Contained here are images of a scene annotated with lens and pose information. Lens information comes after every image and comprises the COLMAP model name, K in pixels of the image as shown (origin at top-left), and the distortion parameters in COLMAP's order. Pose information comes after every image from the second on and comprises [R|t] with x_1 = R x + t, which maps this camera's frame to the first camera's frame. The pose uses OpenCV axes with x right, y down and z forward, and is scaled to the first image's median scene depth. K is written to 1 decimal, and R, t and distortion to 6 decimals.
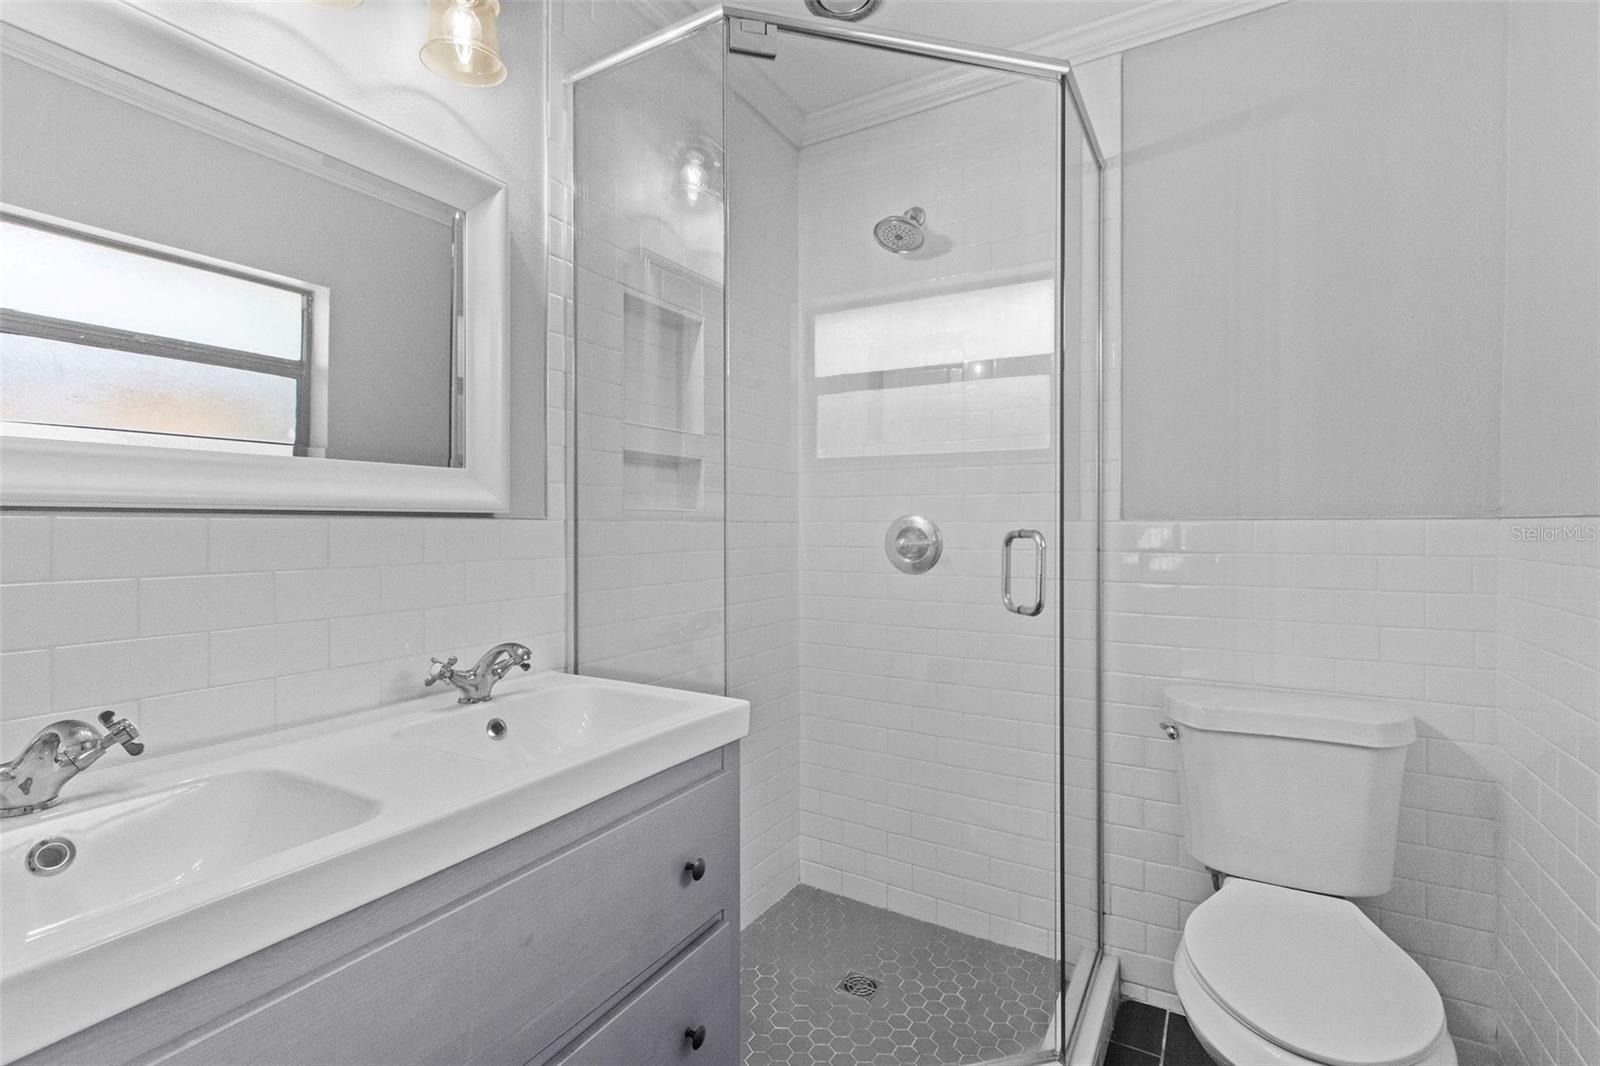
lens RADIAL K [[728.8, 0, 784.0], [0, 728.8, 530.3], [0, 0, 1]] dist [0.004297, 0.000434]
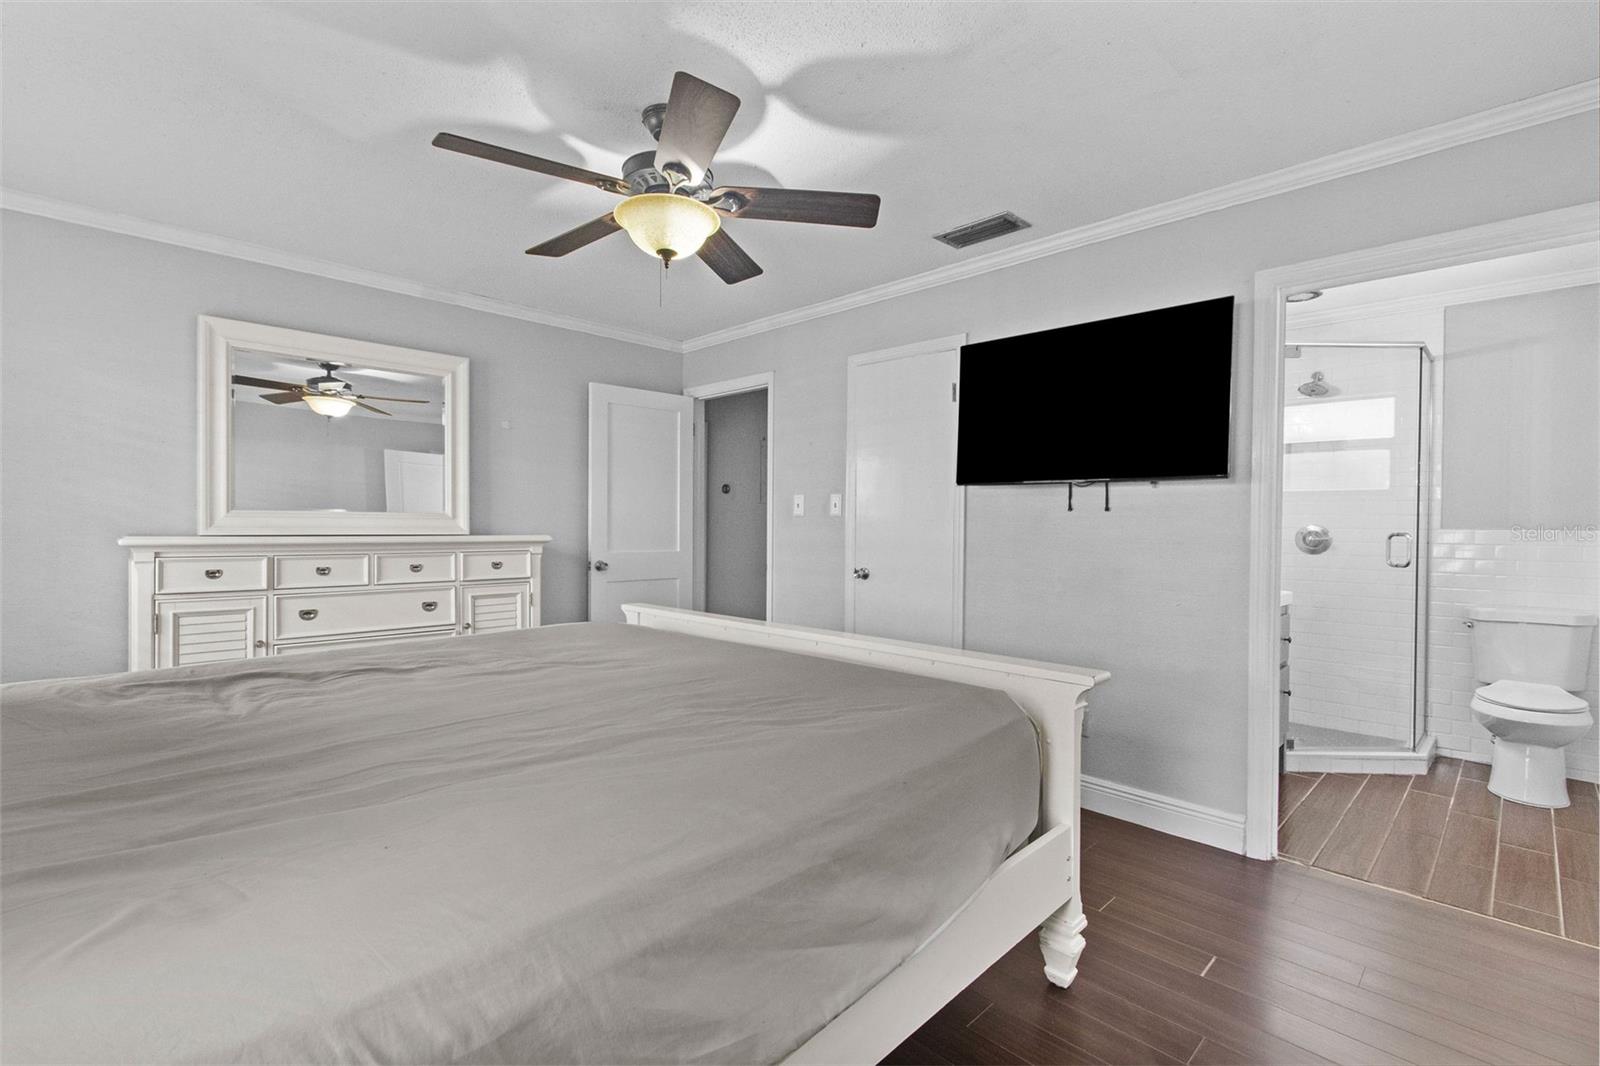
lens RADIAL K [[728.8, 0, 784.0], [0, 728.8, 530.3], [0, 0, 1]] dist [0.004297, 0.000434]
pose [[0.969601, 0.014865, -0.244239, -0.864869], [-0.014146, 0.999889, 0.004699, 0.007510], [0.244282, -0.001101, 0.969704, -1.517802]]
